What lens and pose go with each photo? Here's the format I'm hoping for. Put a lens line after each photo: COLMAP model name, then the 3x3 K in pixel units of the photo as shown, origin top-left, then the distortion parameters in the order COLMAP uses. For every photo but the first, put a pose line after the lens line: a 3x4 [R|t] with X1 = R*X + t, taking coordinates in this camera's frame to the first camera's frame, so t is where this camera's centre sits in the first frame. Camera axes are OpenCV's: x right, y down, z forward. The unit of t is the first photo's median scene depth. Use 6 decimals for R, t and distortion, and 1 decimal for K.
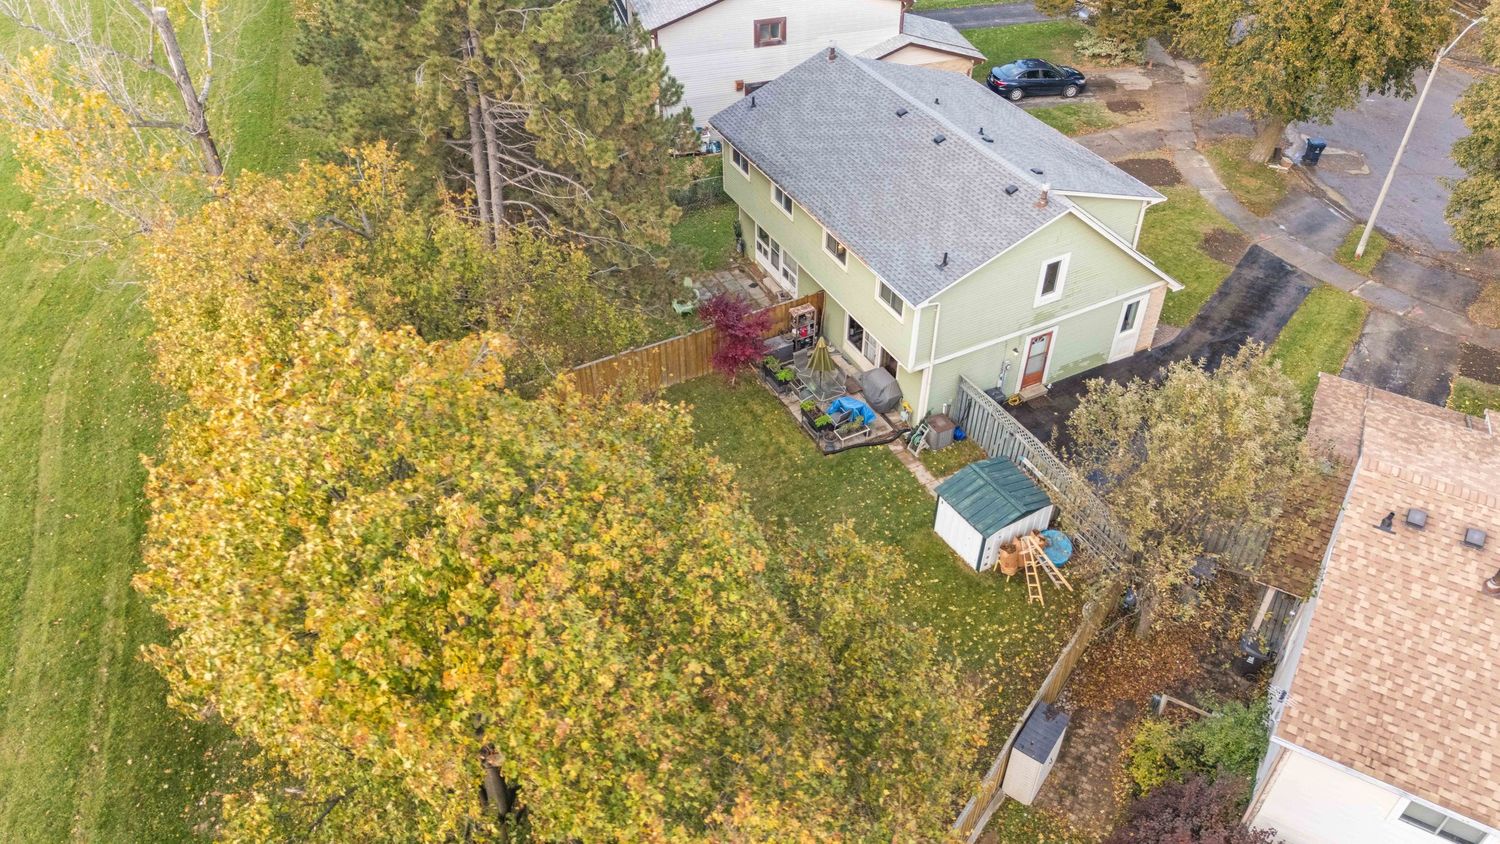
lens RADIAL K [[1095.7, 0, 752.3], [0, 1095.7, 421.2], [0, 0, 1]] dist [0.079980, -0.065300]
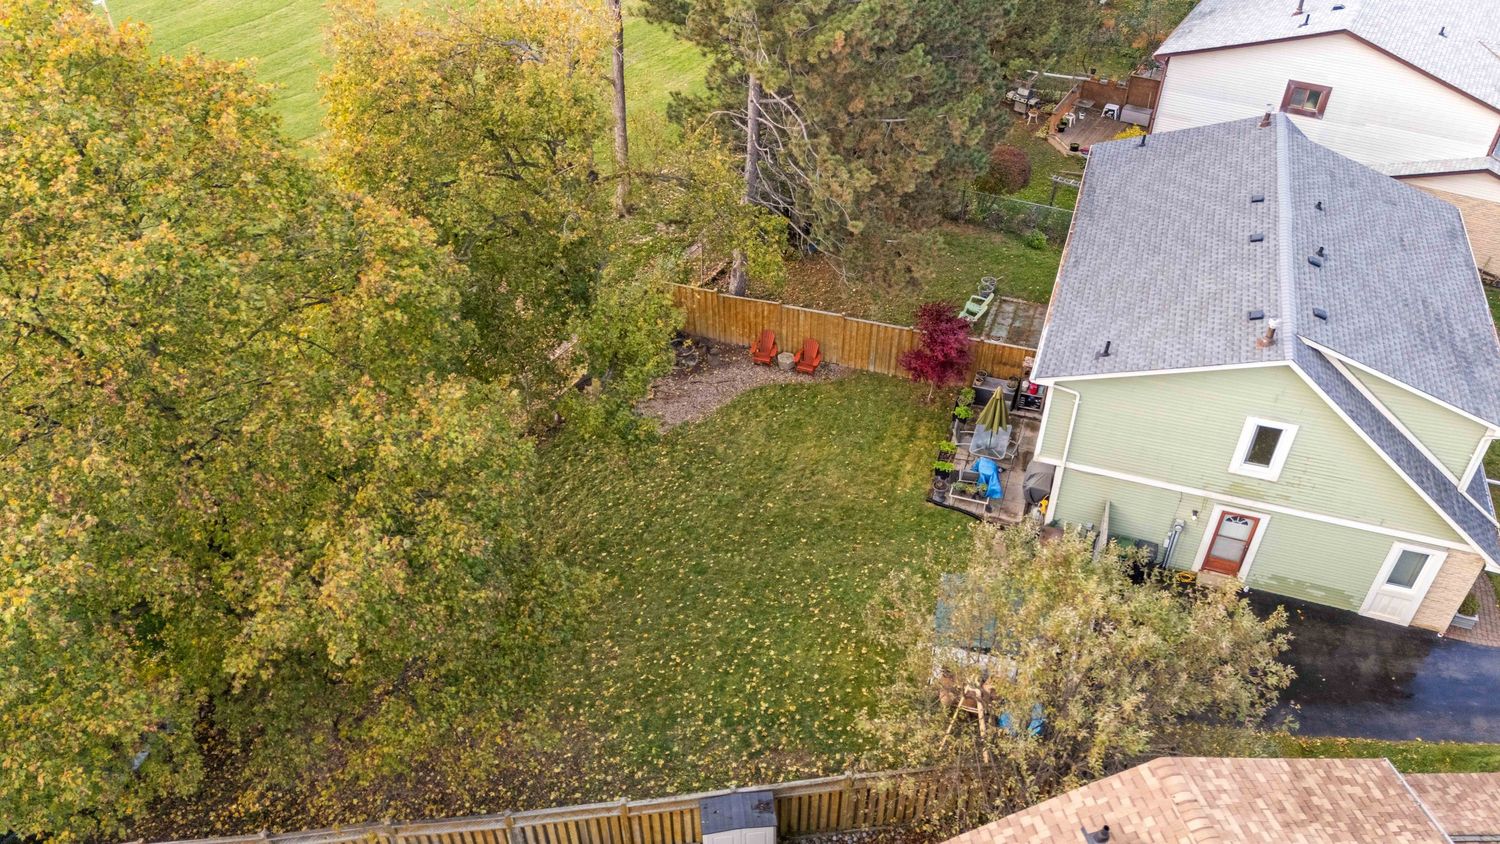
lens RADIAL K [[1095.7, 0, 752.3], [0, 1095.7, 421.2], [0, 0, 1]] dist [0.079980, -0.065300]
pose [[0.679589, 0.461953, -0.569876, 0.444467], [-0.475795, 0.868837, 0.136901, -0.079396], [0.558371, 0.178108, 0.810247, 0.175980]]
